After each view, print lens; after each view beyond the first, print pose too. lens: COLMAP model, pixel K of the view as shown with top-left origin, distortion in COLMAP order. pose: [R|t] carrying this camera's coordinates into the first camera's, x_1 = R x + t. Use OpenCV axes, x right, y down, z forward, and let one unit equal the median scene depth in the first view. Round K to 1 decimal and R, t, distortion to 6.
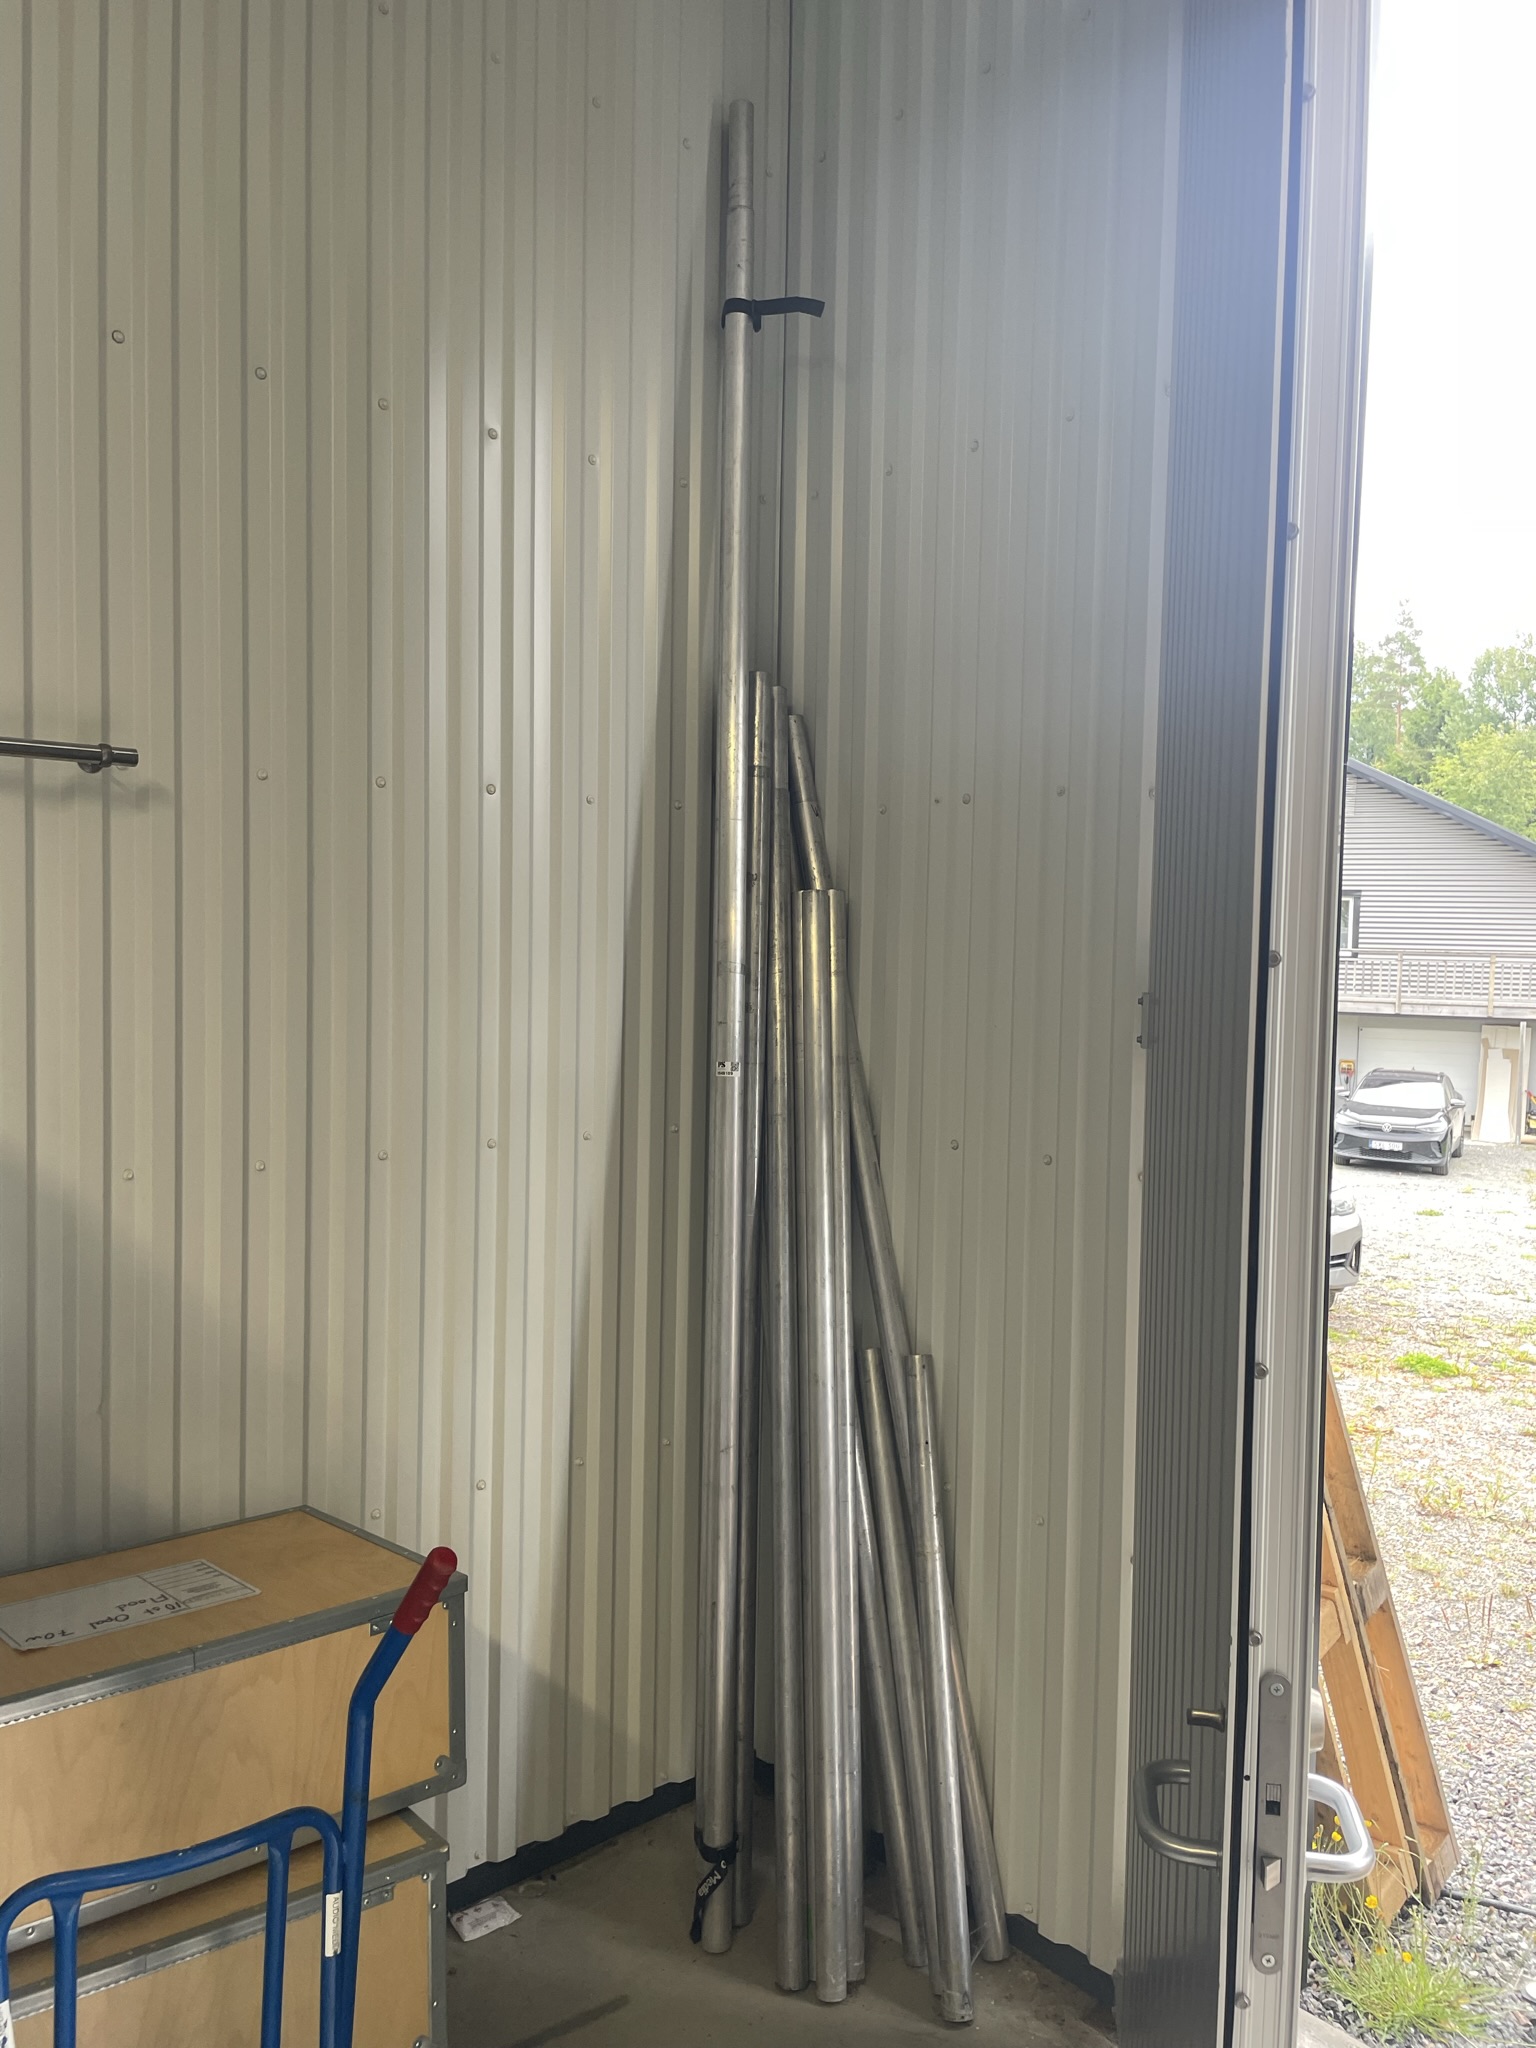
lens RADIAL K [[1558.6, 0, 752.1], [0, 1558.6, 1028.7], [0, 0, 1]] dist [0.106836, -0.140537]
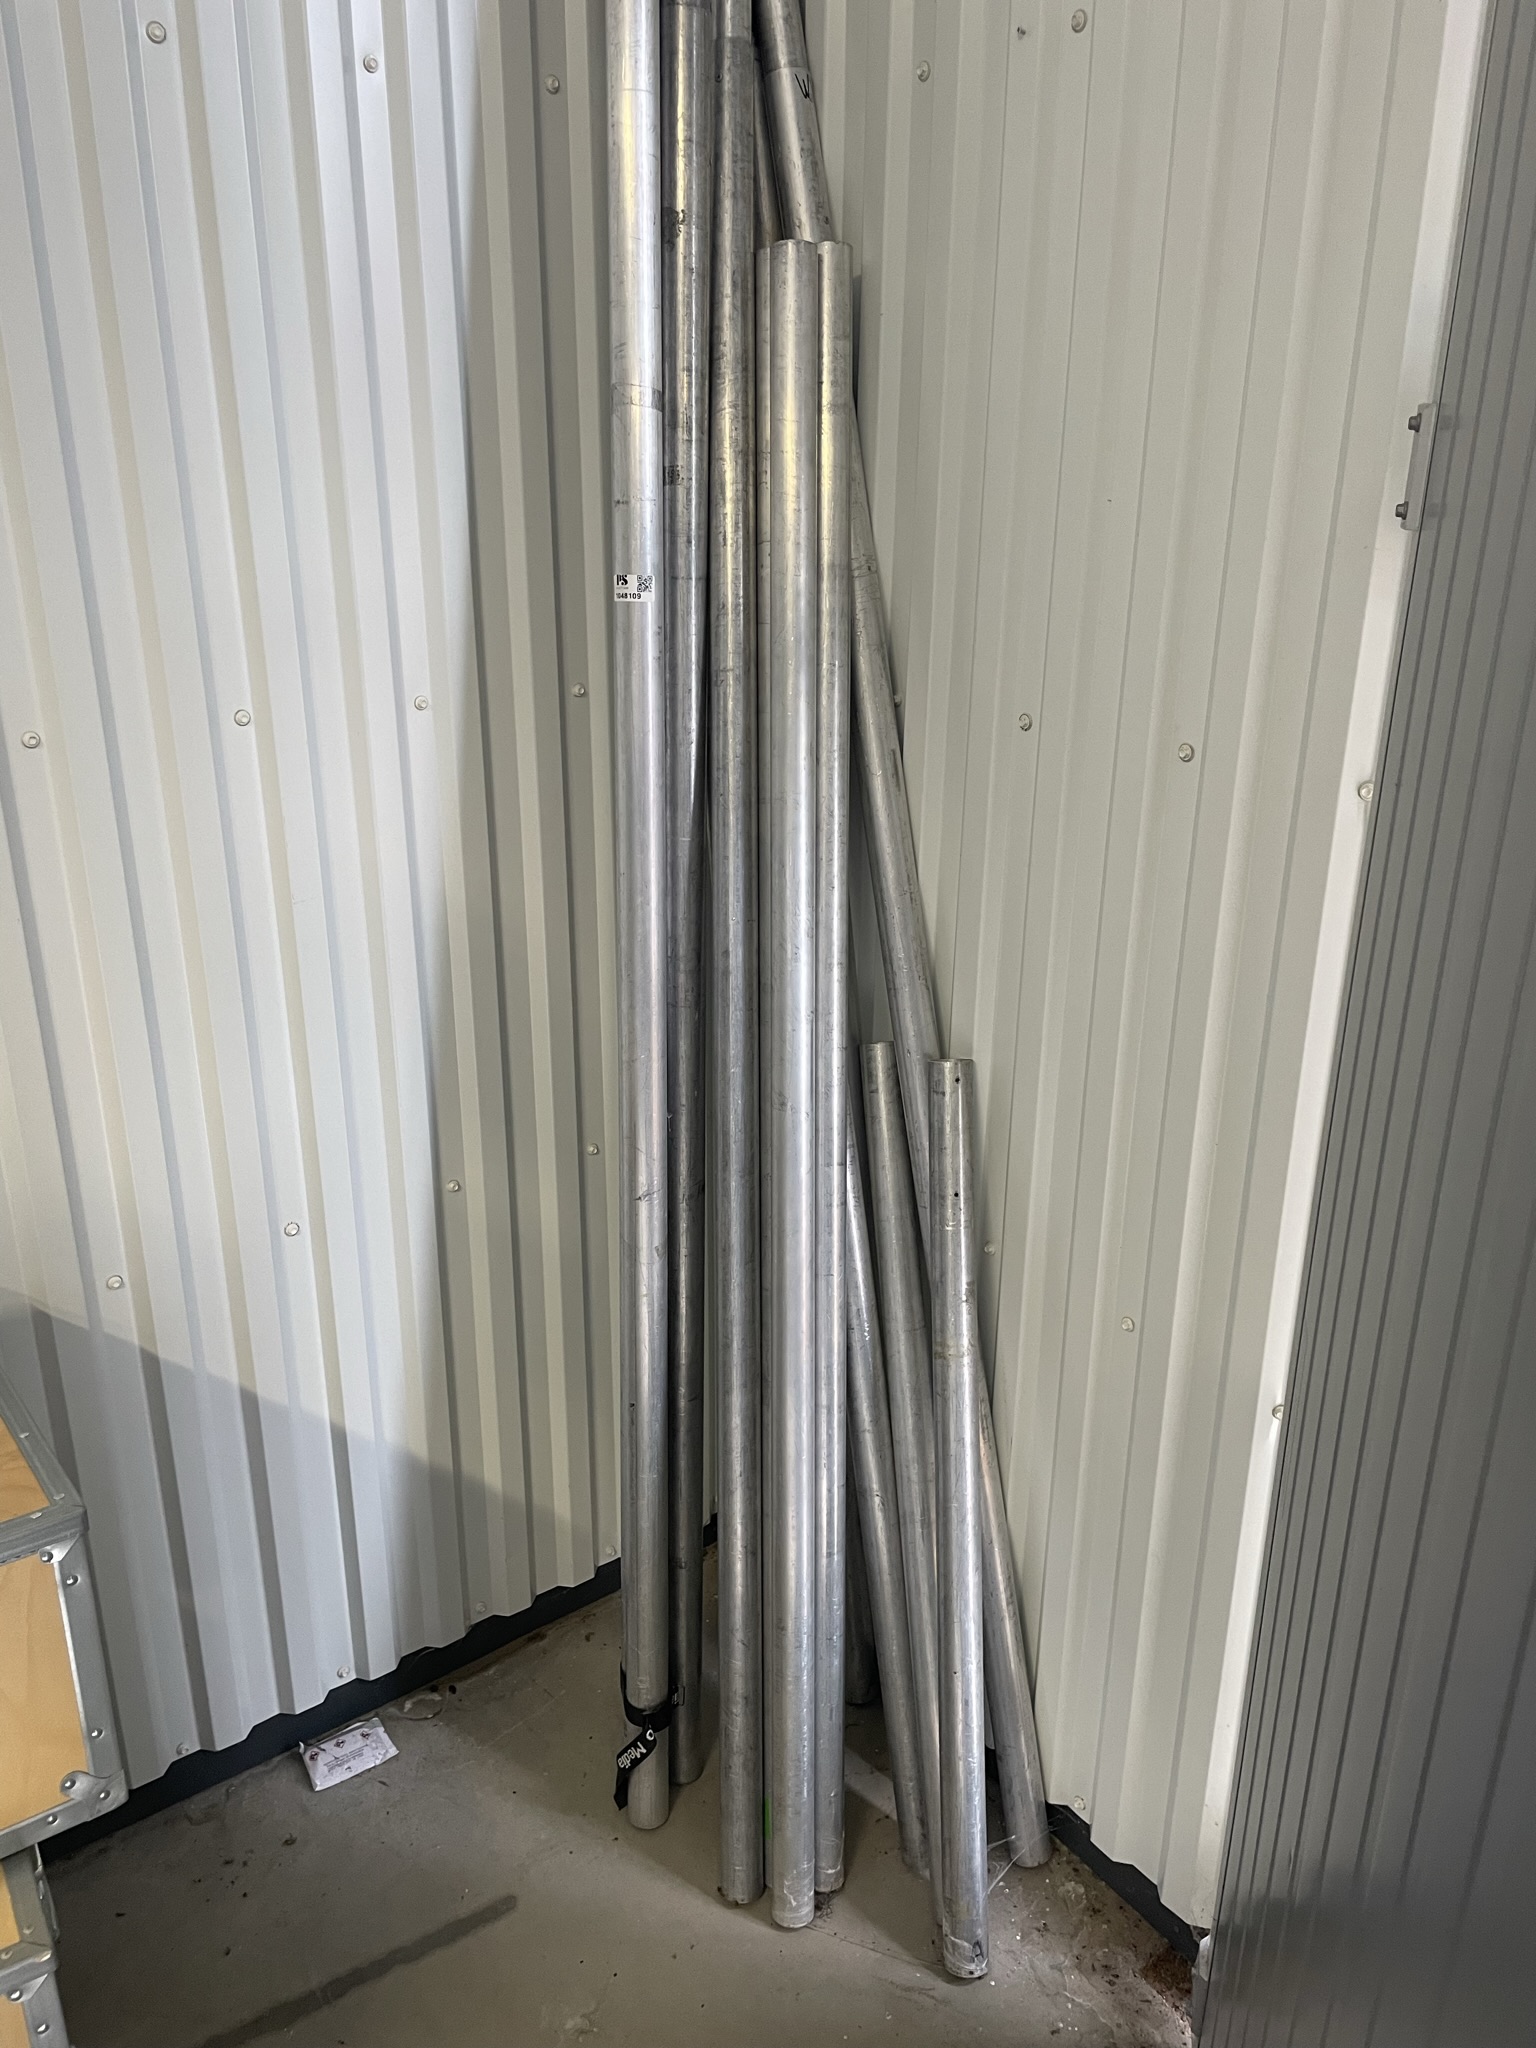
lens RADIAL K [[1558.6, 0, 752.1], [0, 1558.6, 1028.7], [0, 0, 1]] dist [0.106836, -0.140537]
pose [[0.996329, 0.018455, -0.083600, 0.079191], [0.006723, 0.956609, 0.291296, 0.012734], [0.085348, -0.290789, 0.952973, 0.401715]]
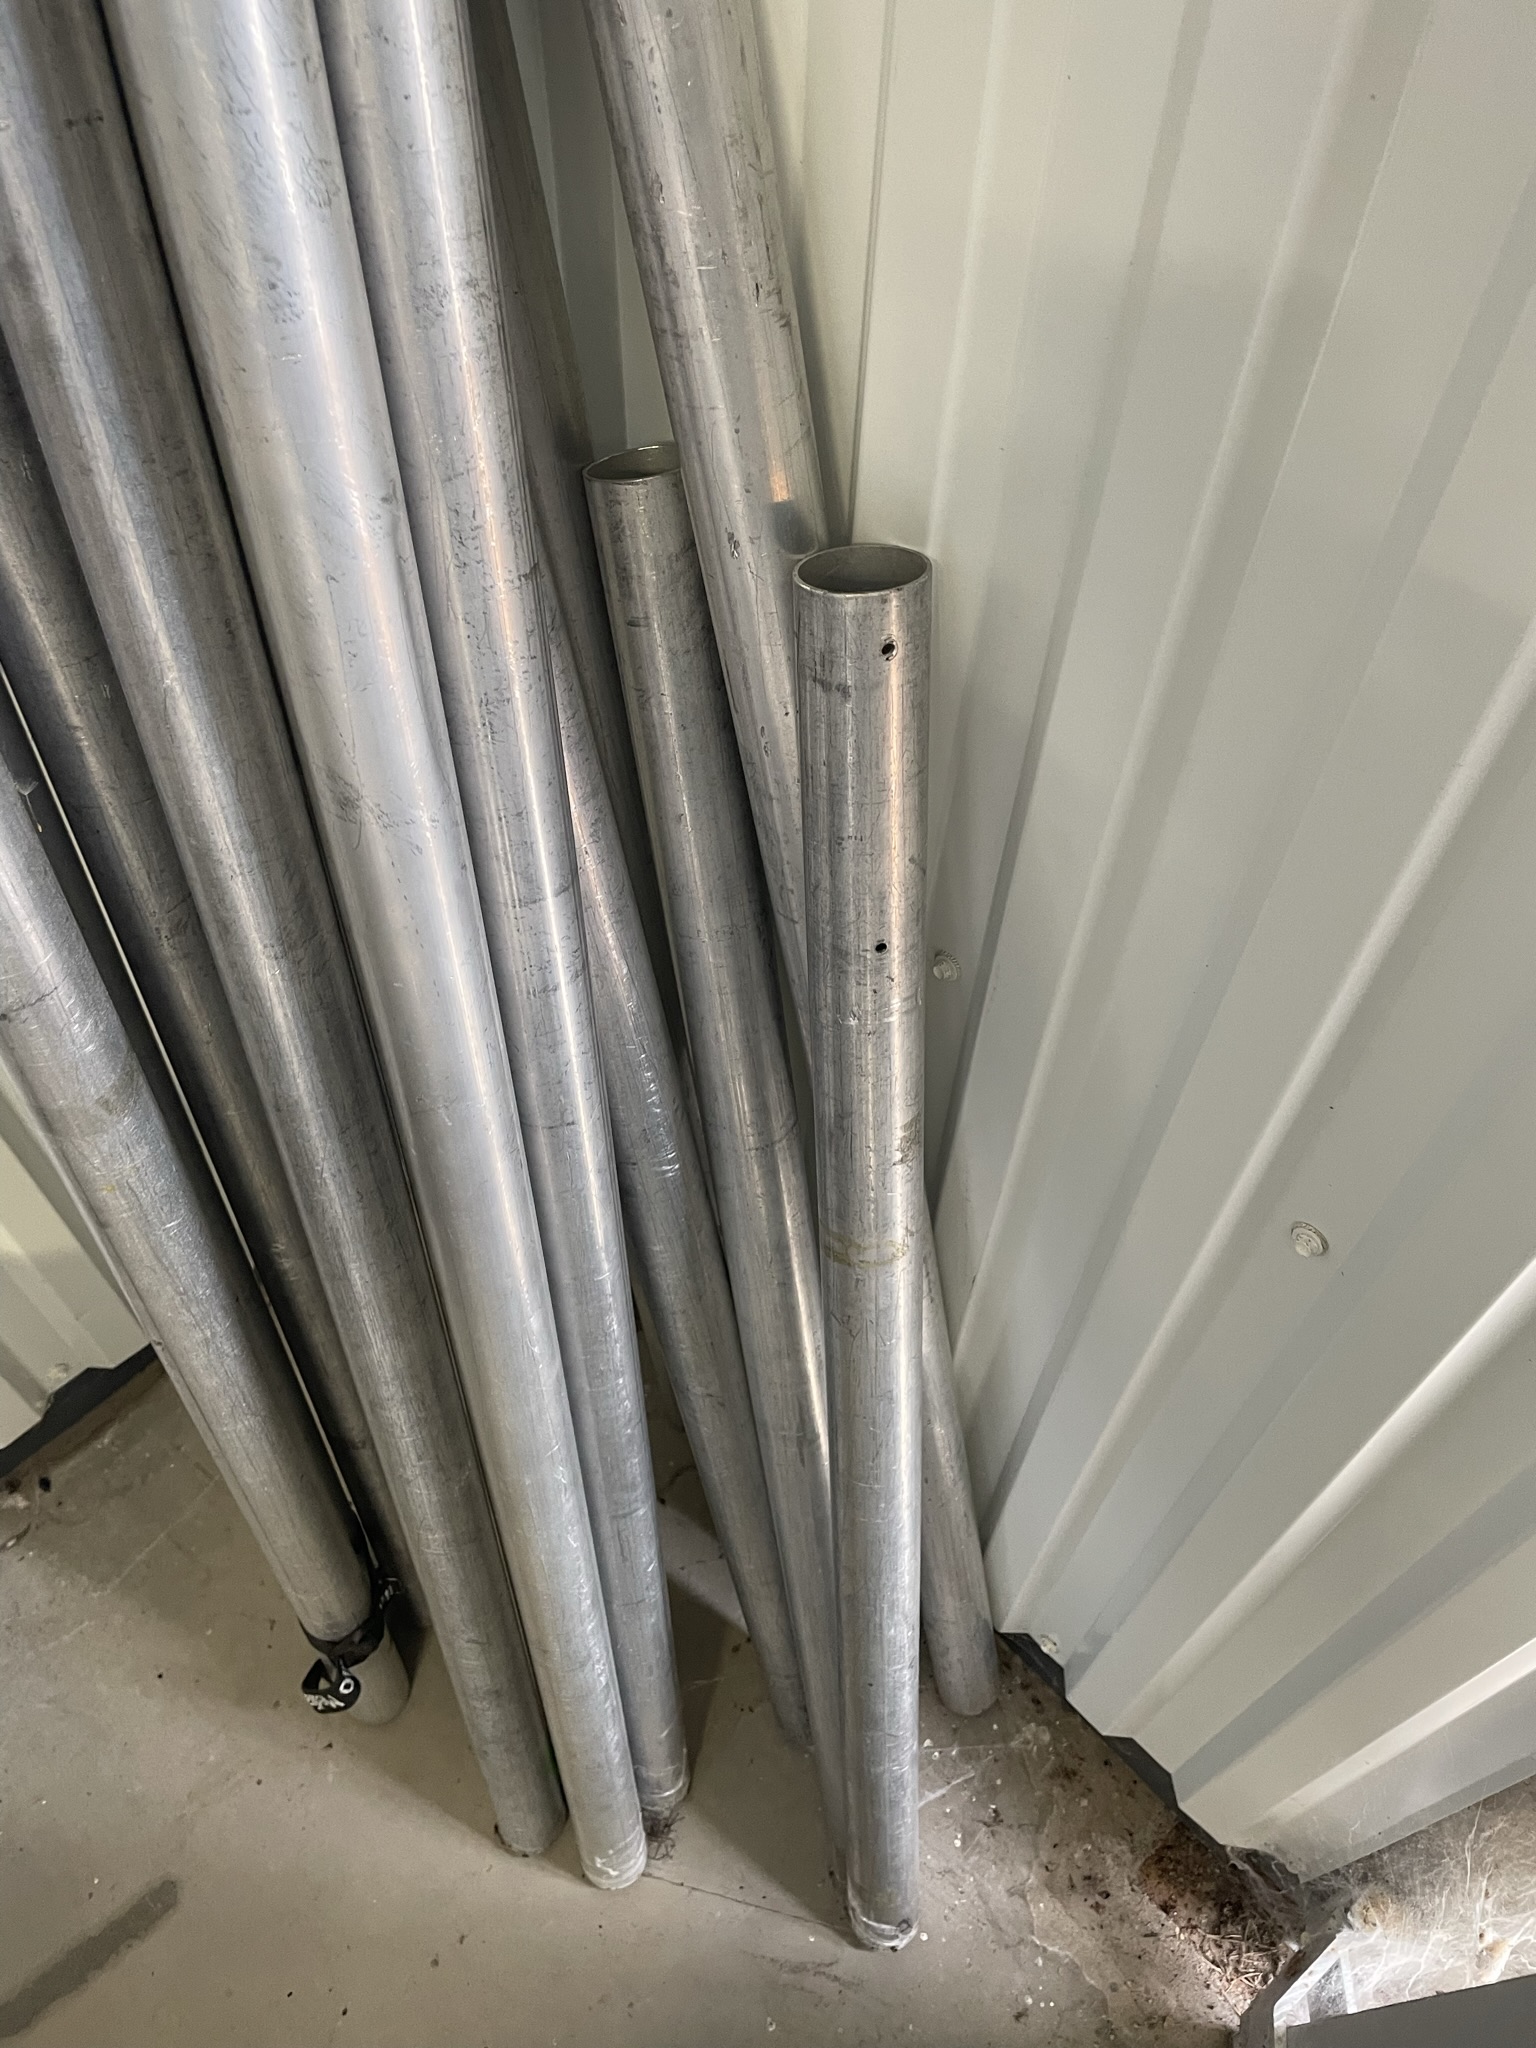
lens RADIAL K [[1558.6, 0, 752.1], [0, 1558.6, 1028.7], [0, 0, 1]] dist [0.106836, -0.140537]
pose [[0.998744, -0.044236, 0.023549, 0.084436], [0.009740, 0.632309, 0.774655, 0.088463], [-0.049158, -0.773452, 0.631945, 0.836855]]
